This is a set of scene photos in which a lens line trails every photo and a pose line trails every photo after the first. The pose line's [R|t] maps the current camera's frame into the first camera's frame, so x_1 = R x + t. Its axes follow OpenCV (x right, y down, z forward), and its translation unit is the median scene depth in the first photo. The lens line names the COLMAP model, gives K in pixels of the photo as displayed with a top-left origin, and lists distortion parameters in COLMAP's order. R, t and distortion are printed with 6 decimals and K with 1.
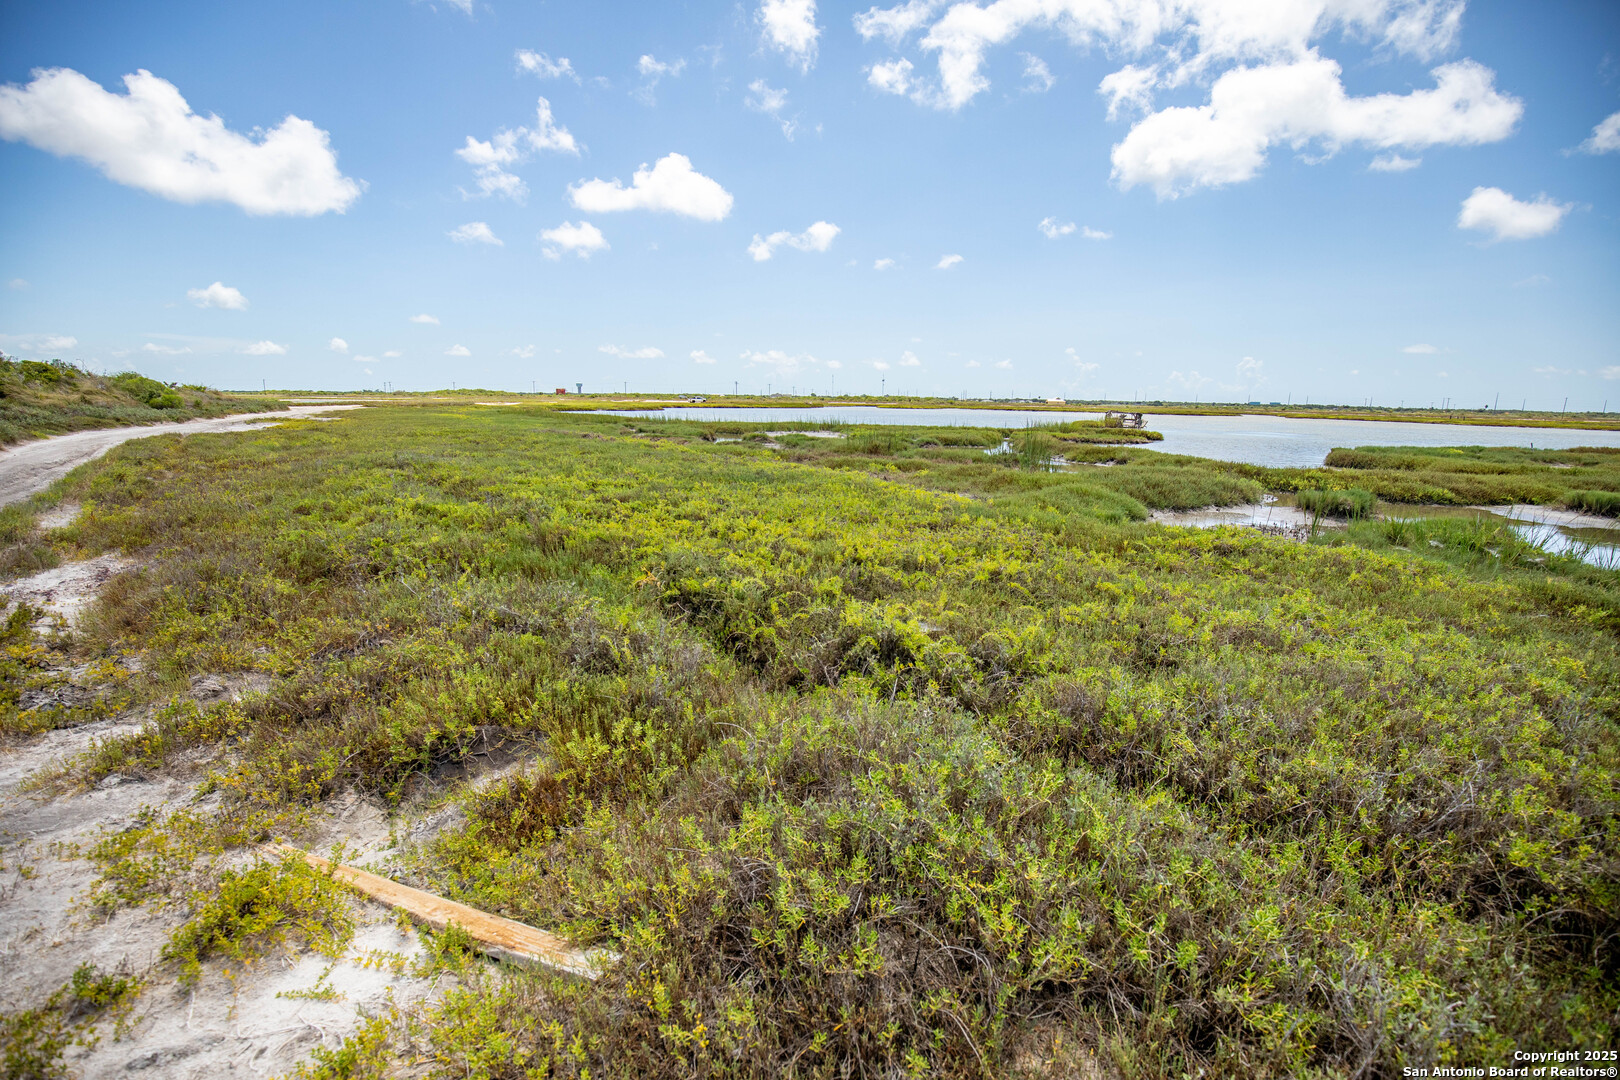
lens RADIAL K [[736.2, 0, 810.8], [0, 736.2, 565.9], [0, 0, 1]] dist [-0.032082, 0.006056]
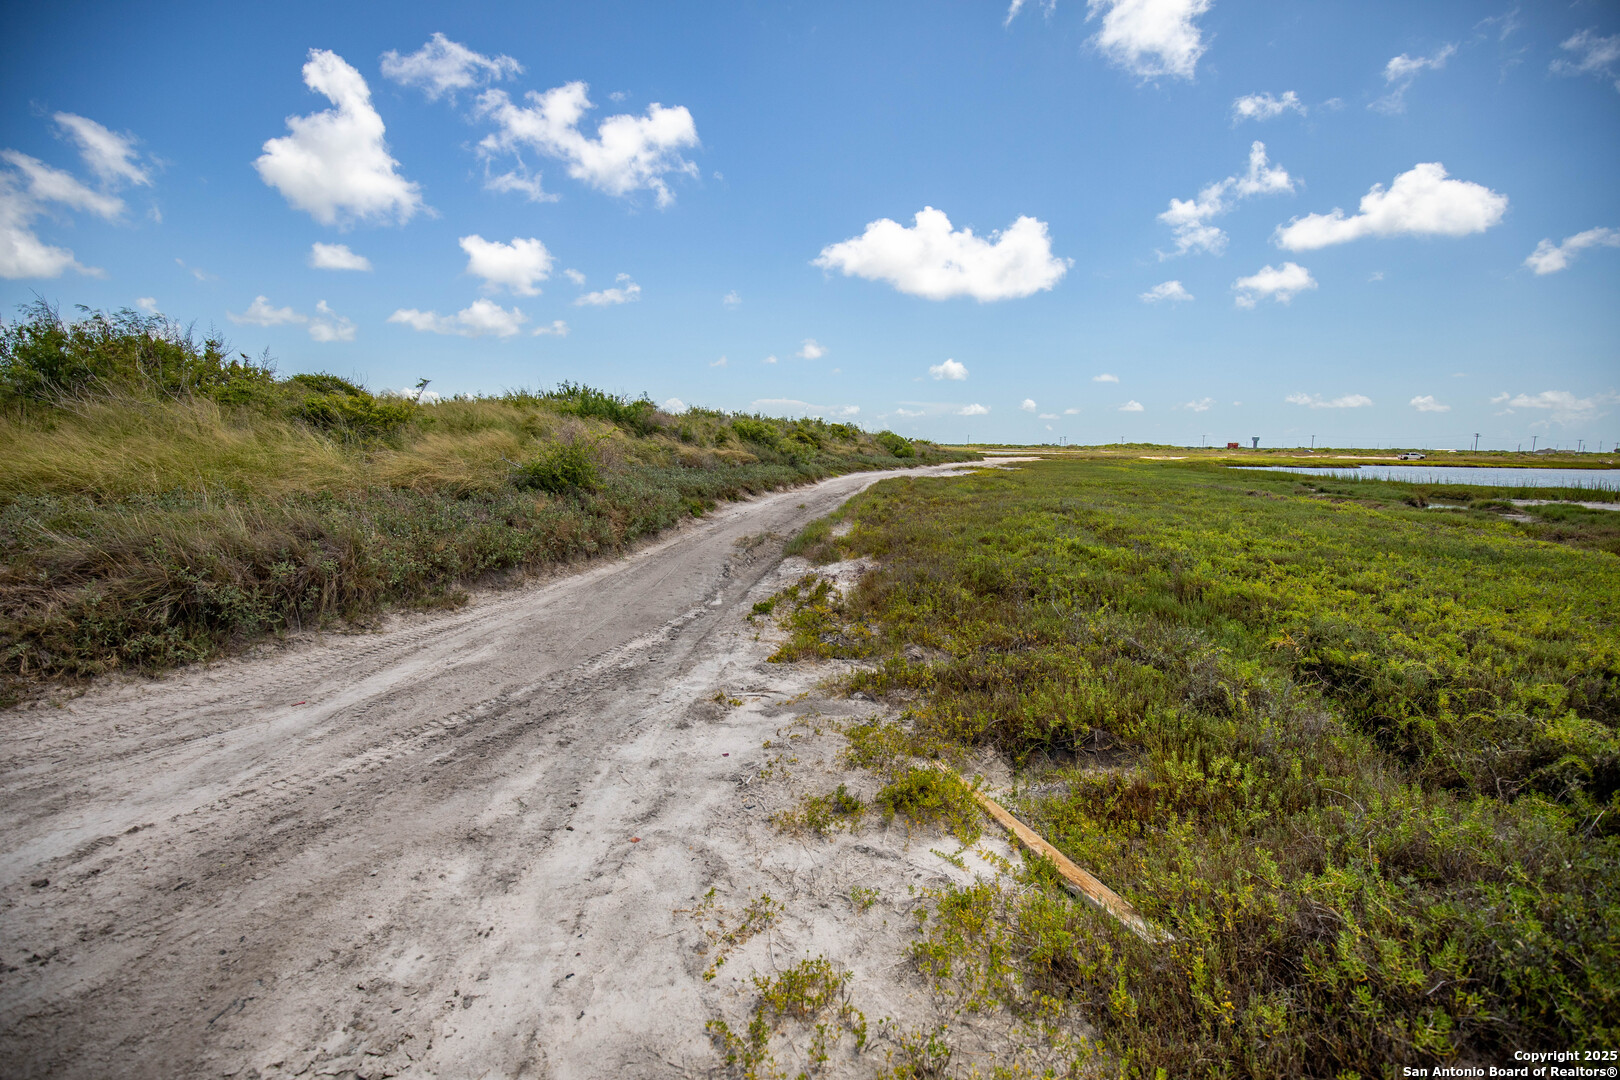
lens RADIAL K [[736.2, 0, 810.8], [0, 736.2, 565.9], [0, 0, 1]] dist [-0.032082, 0.006056]
pose [[0.666594, 0.114351, -0.736598, 0.060335], [-0.166334, 0.986066, 0.002553, 0.024051], [0.726626, 0.120819, 0.676326, -0.118491]]
